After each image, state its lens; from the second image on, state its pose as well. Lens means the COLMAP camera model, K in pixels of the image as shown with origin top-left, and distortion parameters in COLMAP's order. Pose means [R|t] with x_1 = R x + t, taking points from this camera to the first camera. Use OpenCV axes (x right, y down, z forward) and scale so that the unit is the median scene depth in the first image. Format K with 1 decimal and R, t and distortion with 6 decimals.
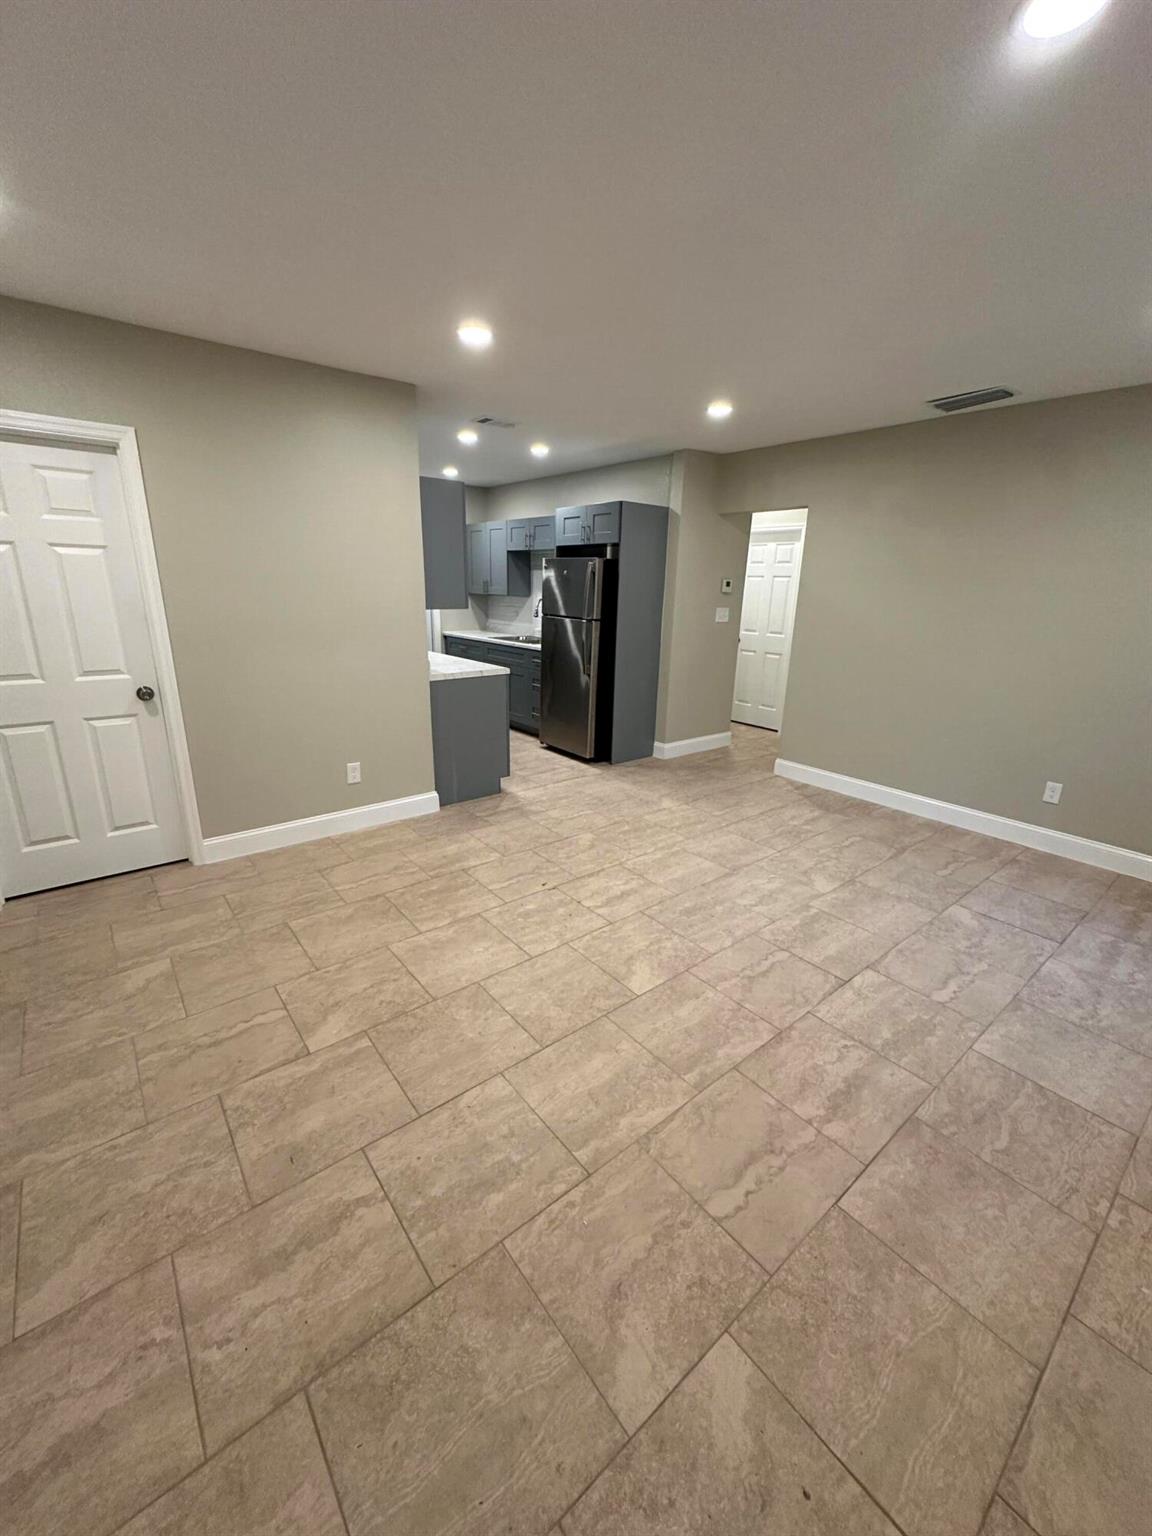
lens RADIAL K [[611.8, 0, 576.0], [0, 611.8, 768.0], [0, 0, 1]] dist [-0.001673, 0.000372]
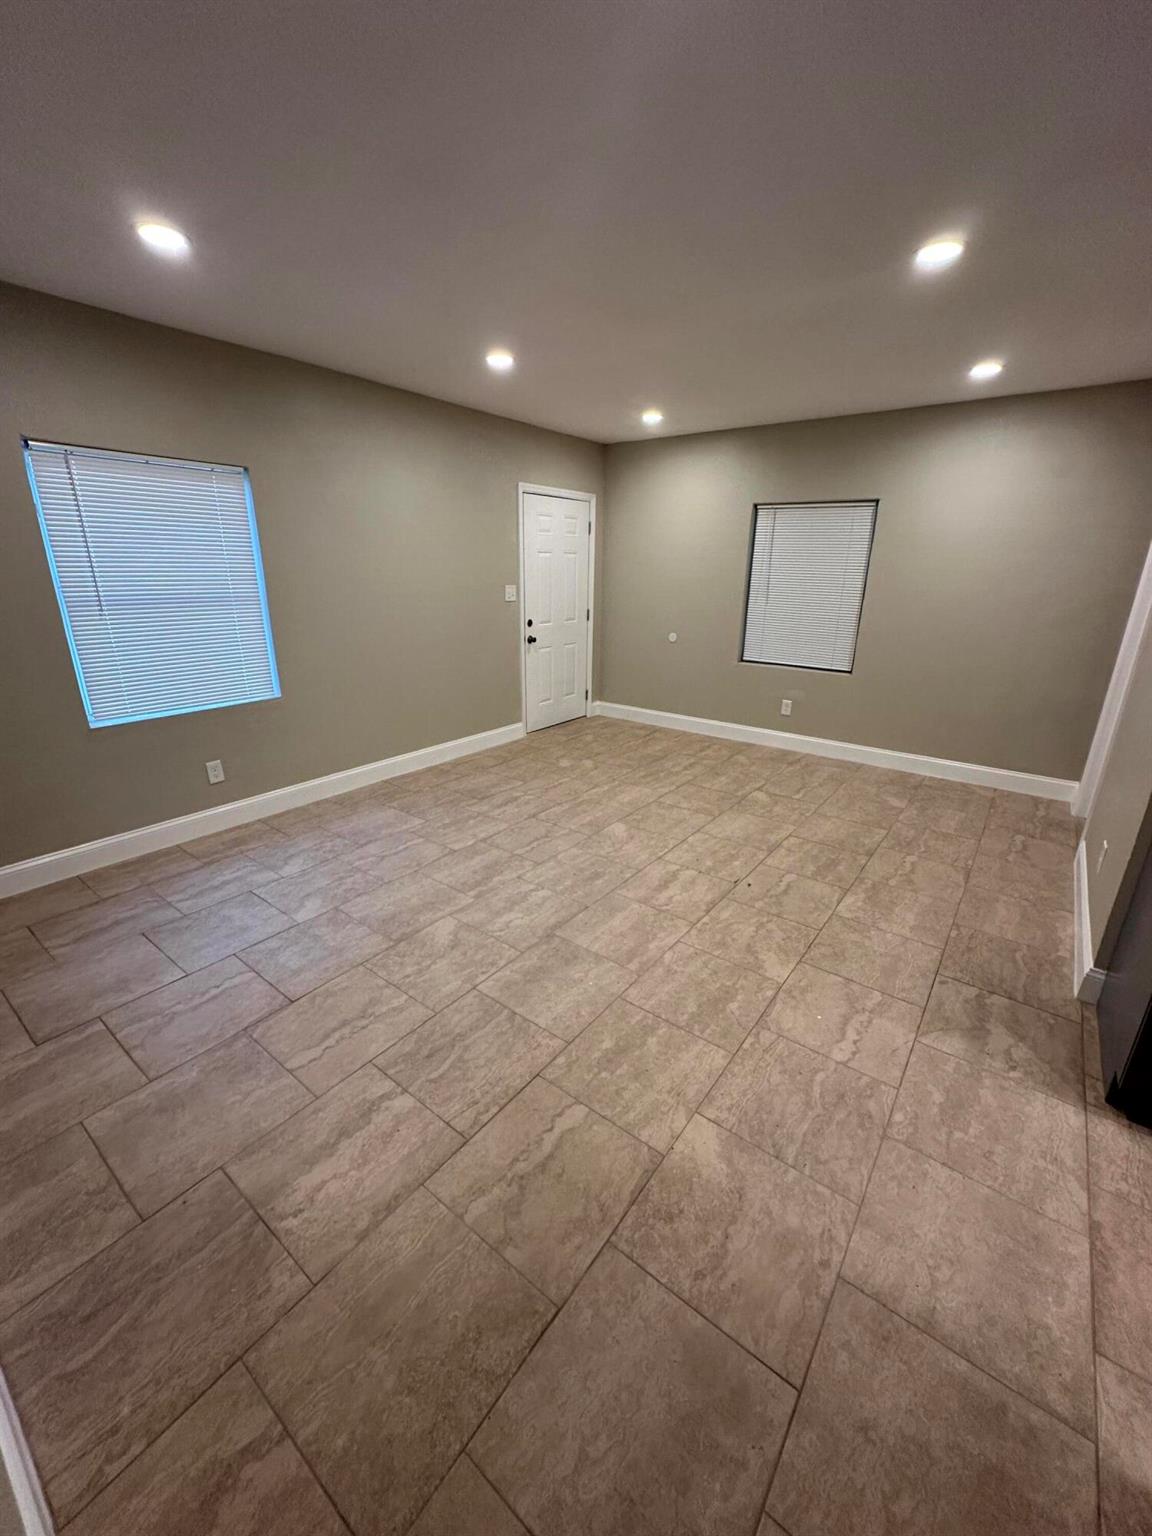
lens RADIAL K [[611.8, 0, 576.0], [0, 611.8, 768.0], [0, 0, 1]] dist [-0.001673, 0.000372]
pose [[-0.971310, 0.040985, -0.234260, 0.413774], [-0.102493, 0.816724, 0.567853, -0.457720], [0.214599, 0.575571, -0.789091, 1.552583]]
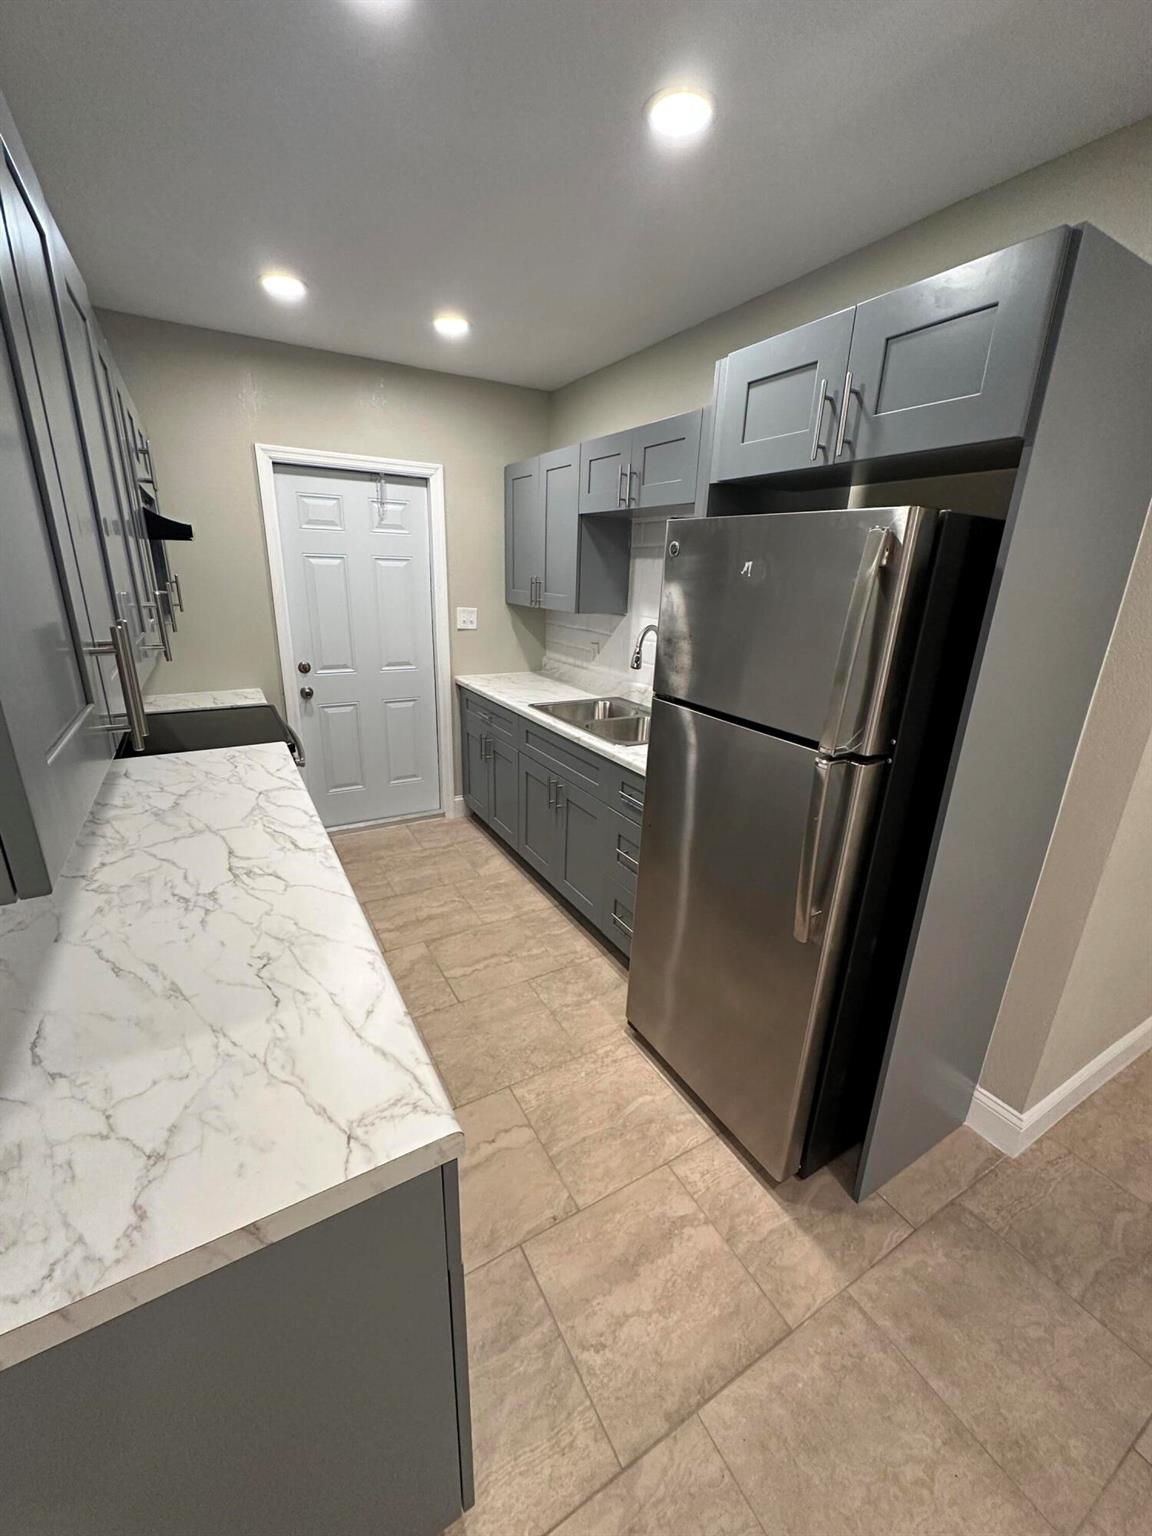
lens RADIAL K [[611.8, 0, 576.0], [0, 611.8, 768.0], [0, 0, 1]] dist [-0.001673, 0.000372]
pose [[0.987085, 0.055931, -0.150114, -0.075271], [-0.053014, 0.998320, 0.023364, -0.360278], [0.151169, -0.015104, 0.988393, 1.108597]]
